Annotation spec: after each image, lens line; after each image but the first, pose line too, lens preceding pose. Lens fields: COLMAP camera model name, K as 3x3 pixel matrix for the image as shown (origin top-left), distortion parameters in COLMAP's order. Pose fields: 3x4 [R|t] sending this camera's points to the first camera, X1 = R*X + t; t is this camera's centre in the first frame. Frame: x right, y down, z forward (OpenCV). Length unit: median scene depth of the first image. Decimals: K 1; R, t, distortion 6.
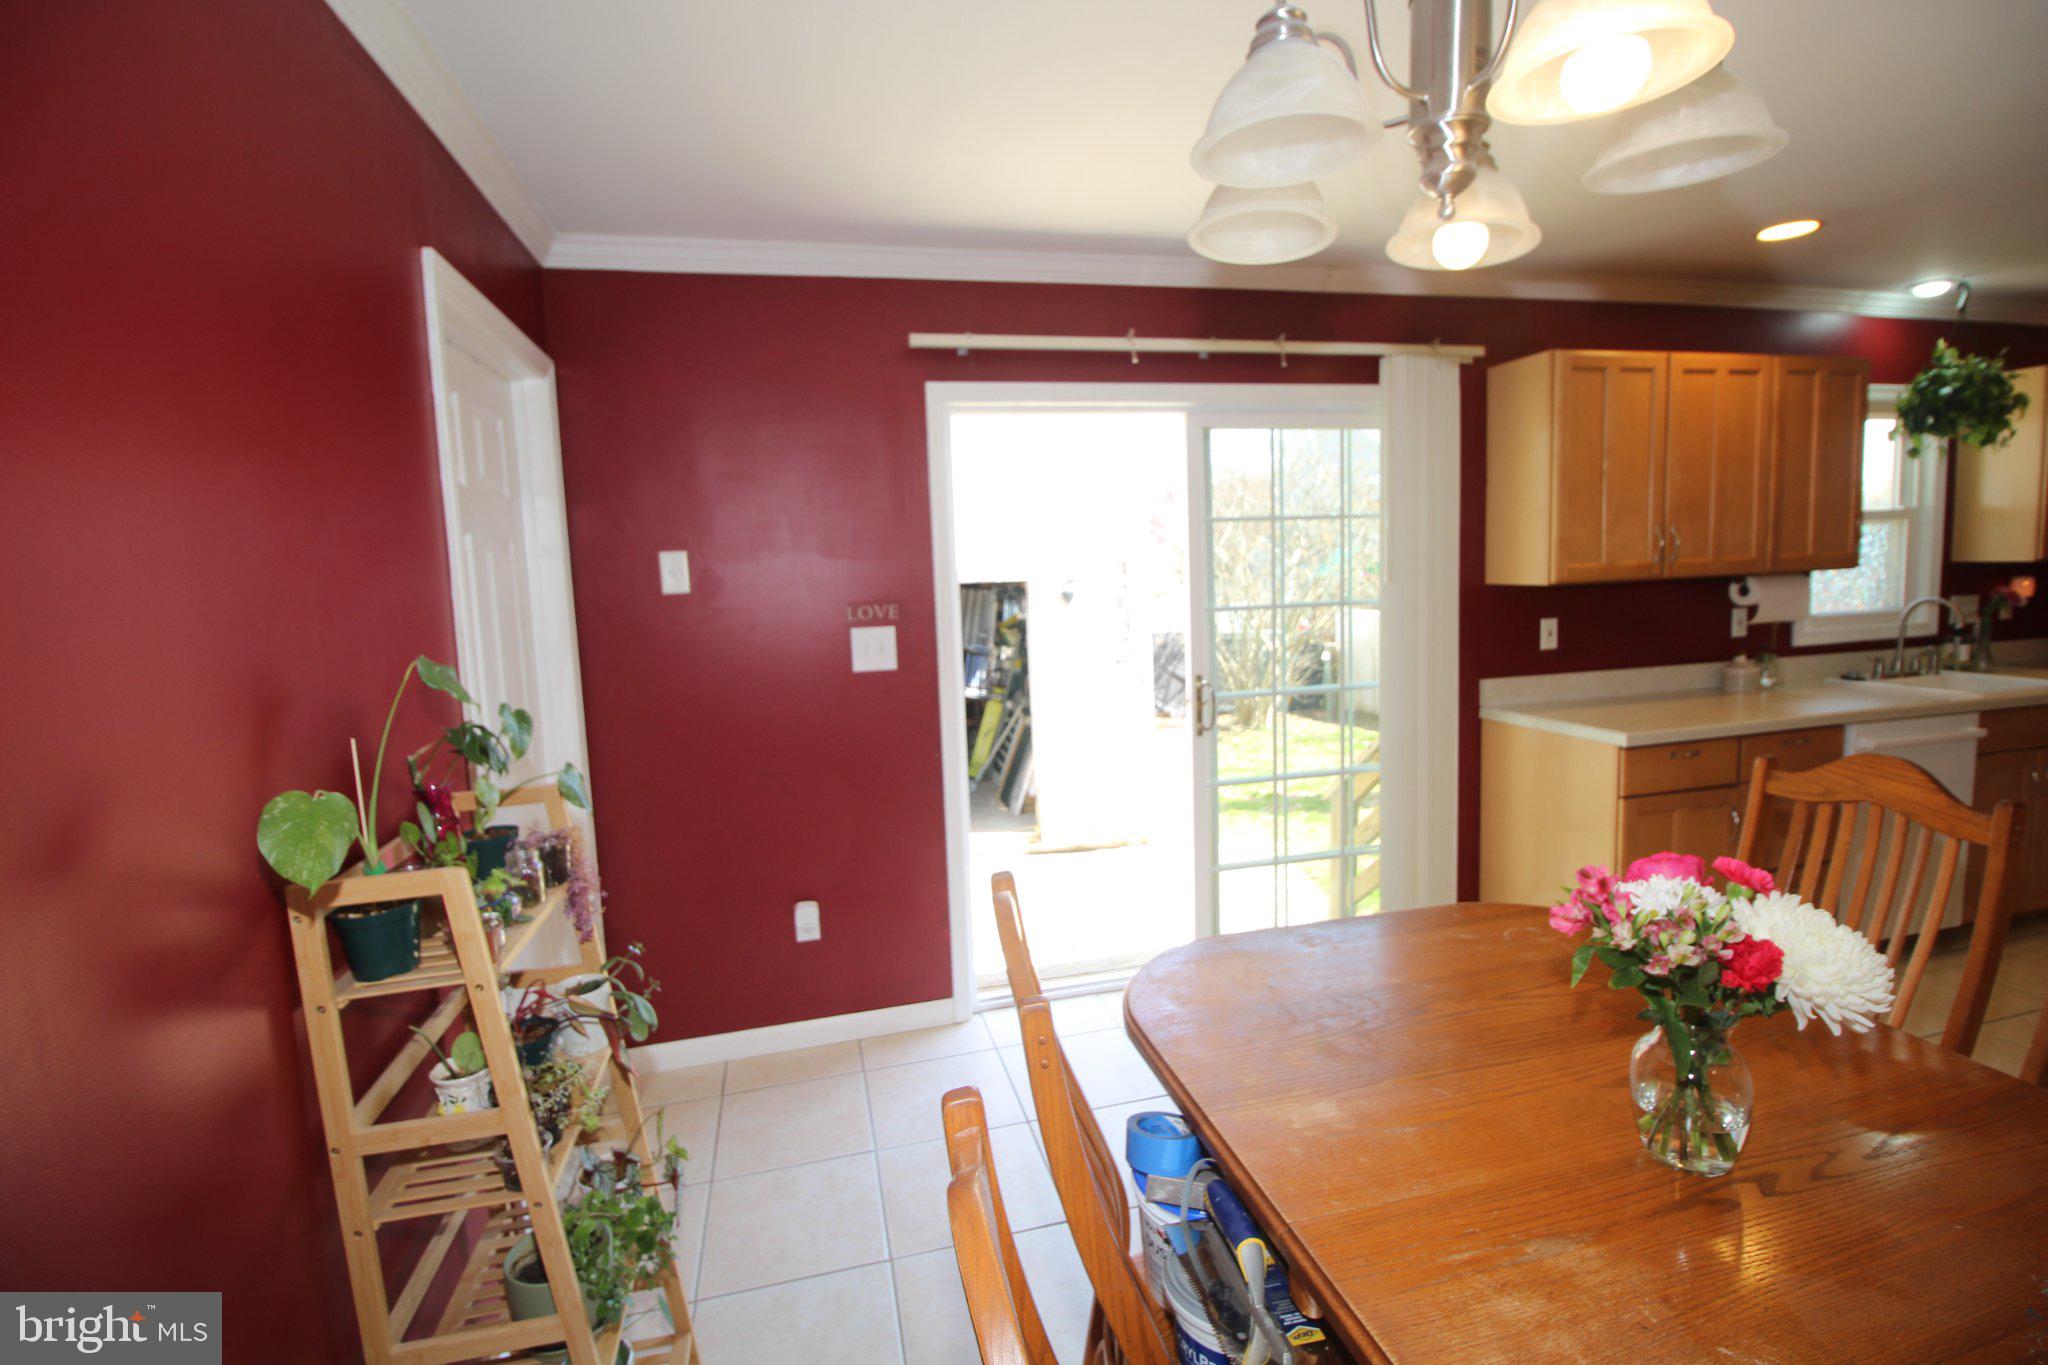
lens RADIAL K [[944.7, 0, 1030.8], [0, 944.7, 661.3], [0, 0, 1]] dist [0.000447, -0.013967]
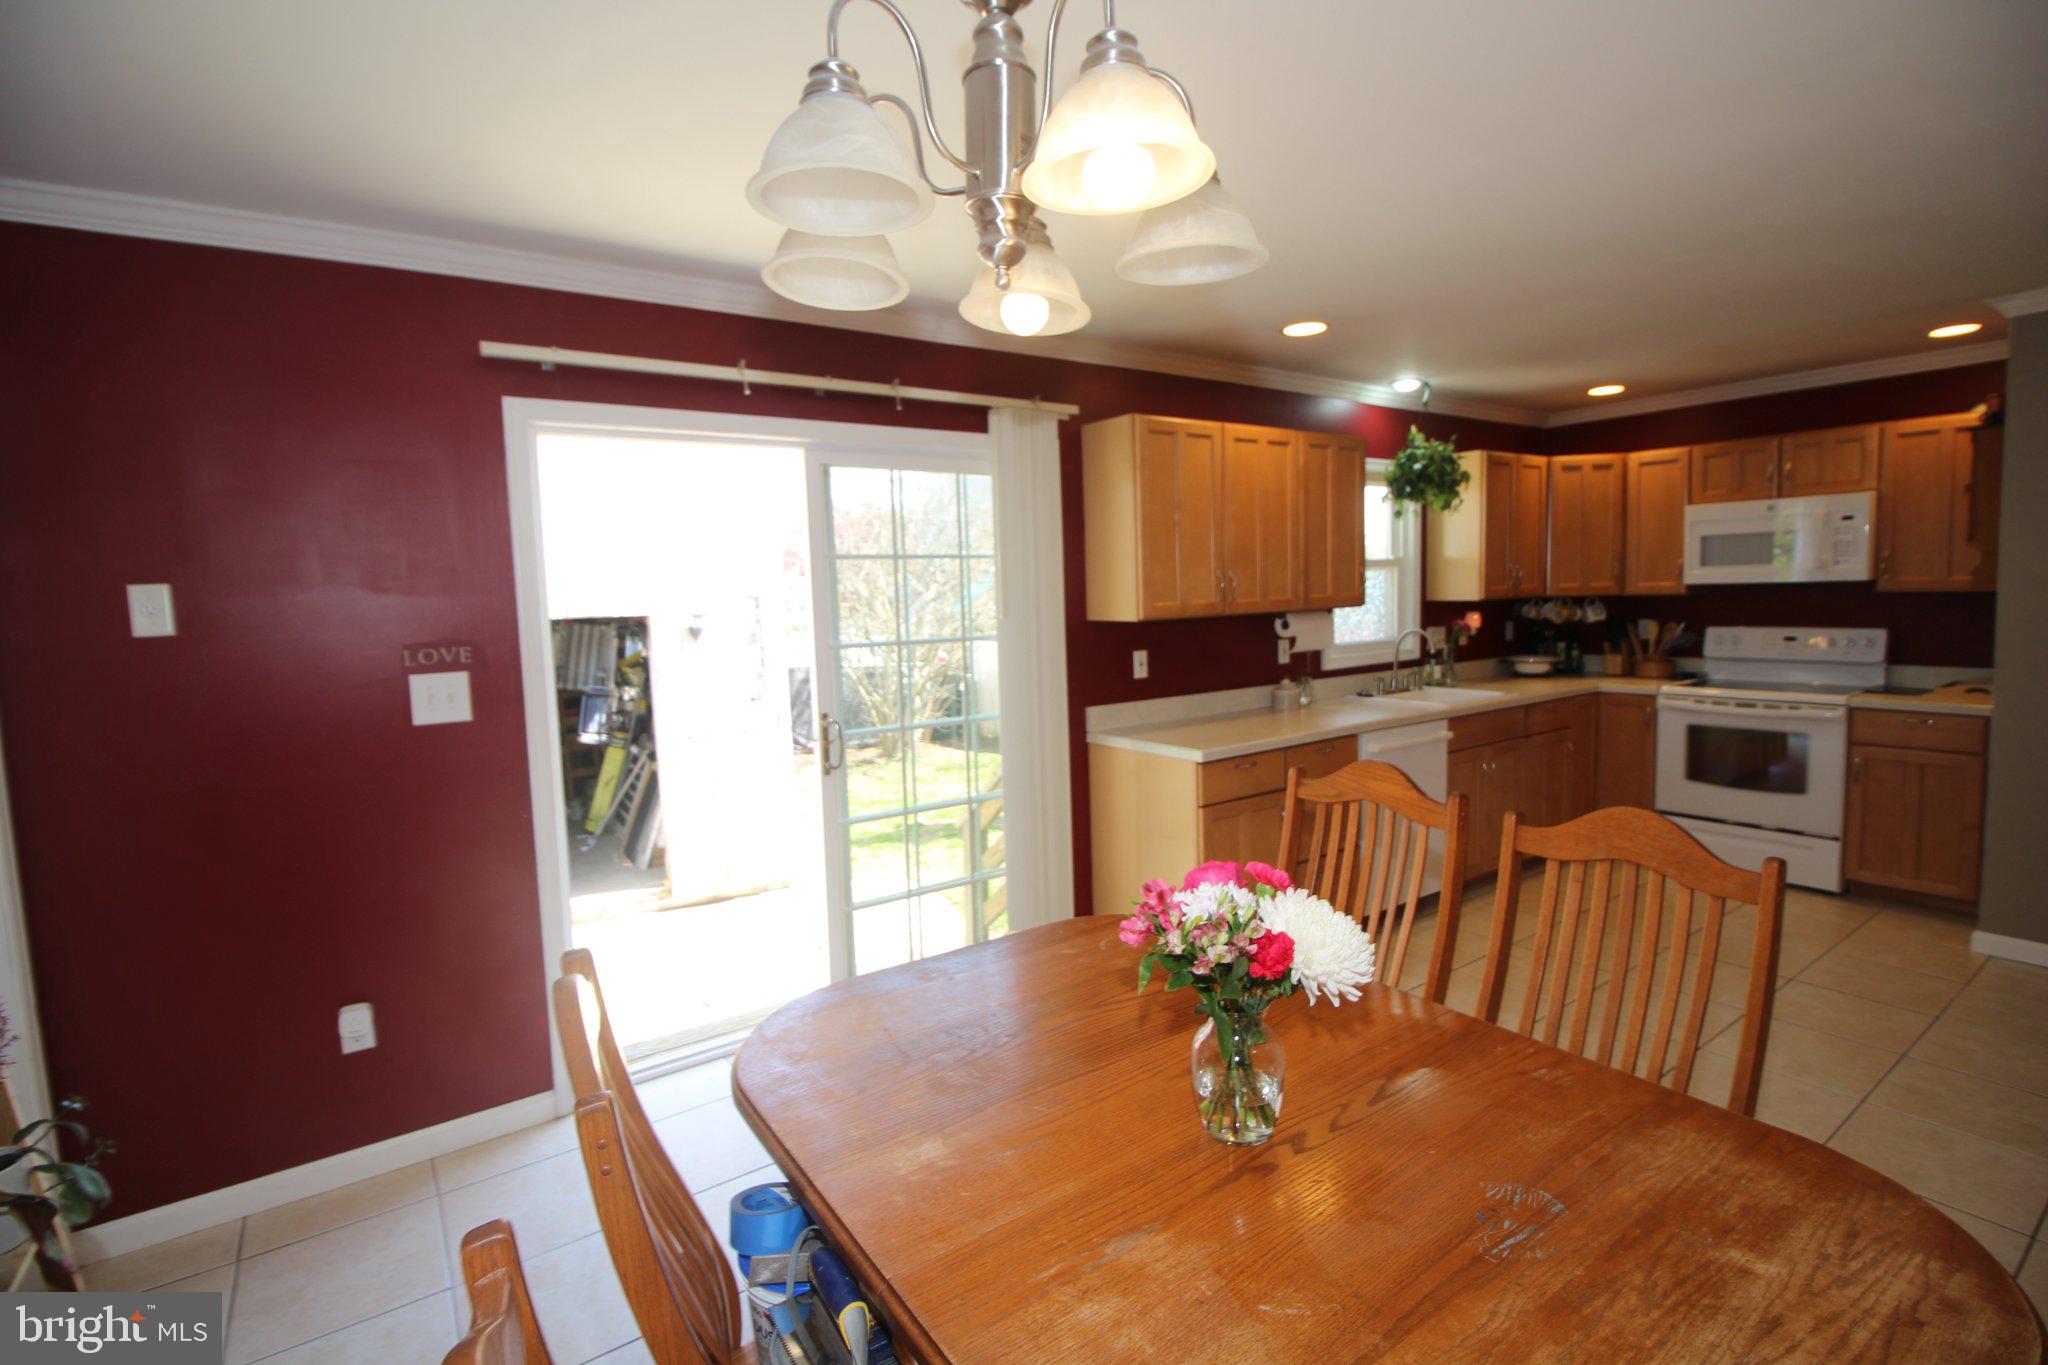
lens RADIAL K [[944.7, 0, 1030.8], [0, 944.7, 661.3], [0, 0, 1]] dist [0.000447, -0.013967]
pose [[0.931560, -0.018548, 0.363115, 0.037810], [0.031305, 0.999081, -0.029279, -0.007369], [-0.362238, 0.038643, 0.931284, 0.004071]]
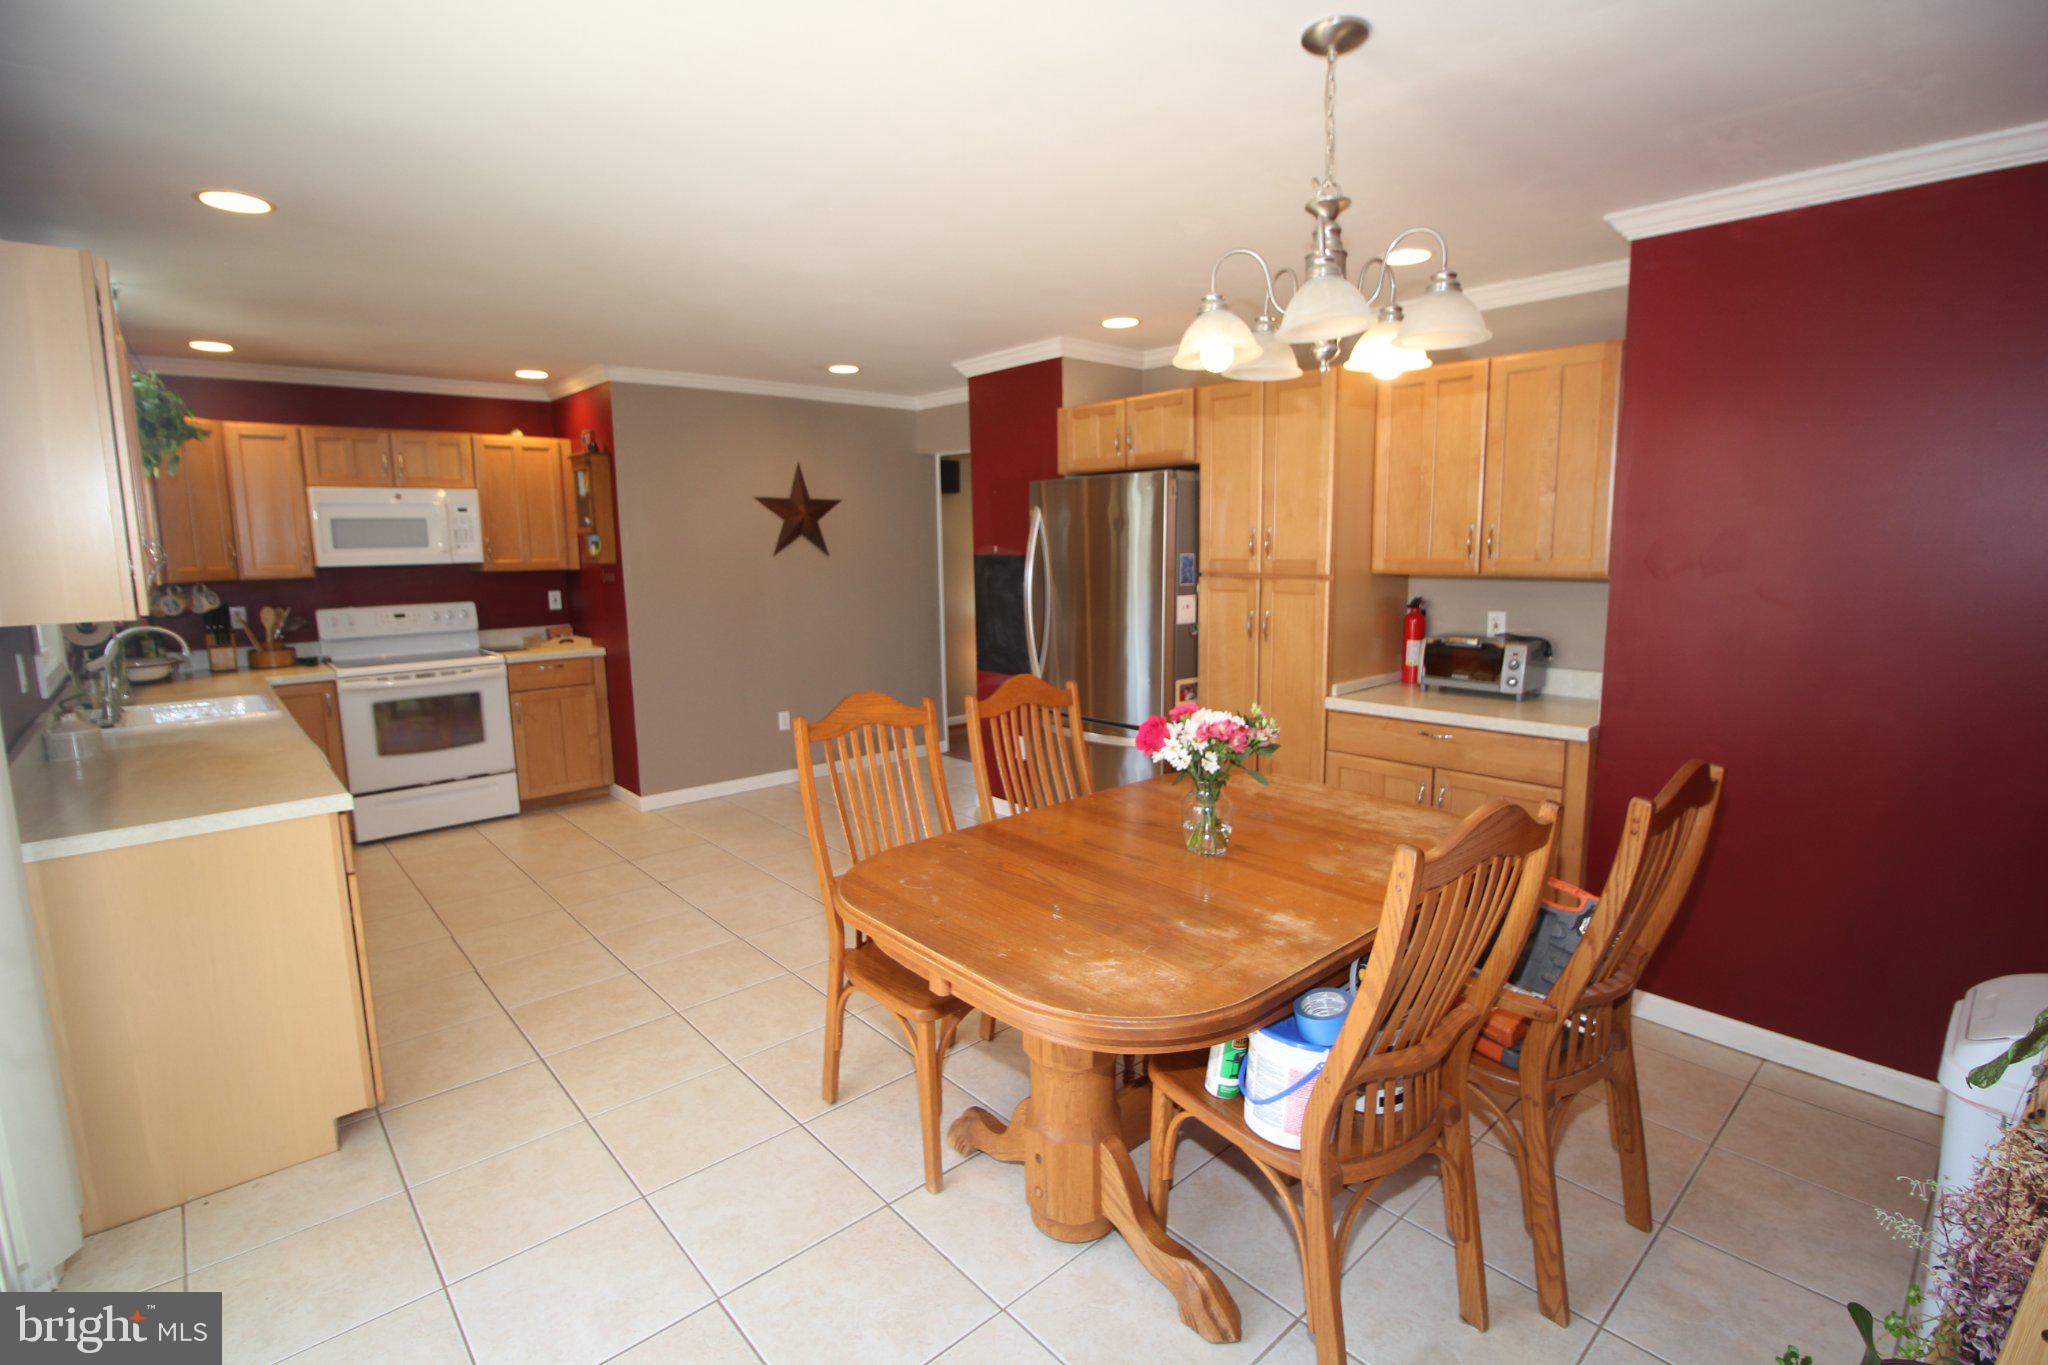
lens RADIAL K [[944.7, 0, 1030.8], [0, 944.7, 661.3], [0, 0, 1]] dist [0.000447, -0.013967]
pose [[-0.467602, -0.071541, 0.881039, -0.533280], [0.115829, 0.983166, 0.141309, -0.127079], [-0.876317, 0.168126, -0.451444, 1.298938]]
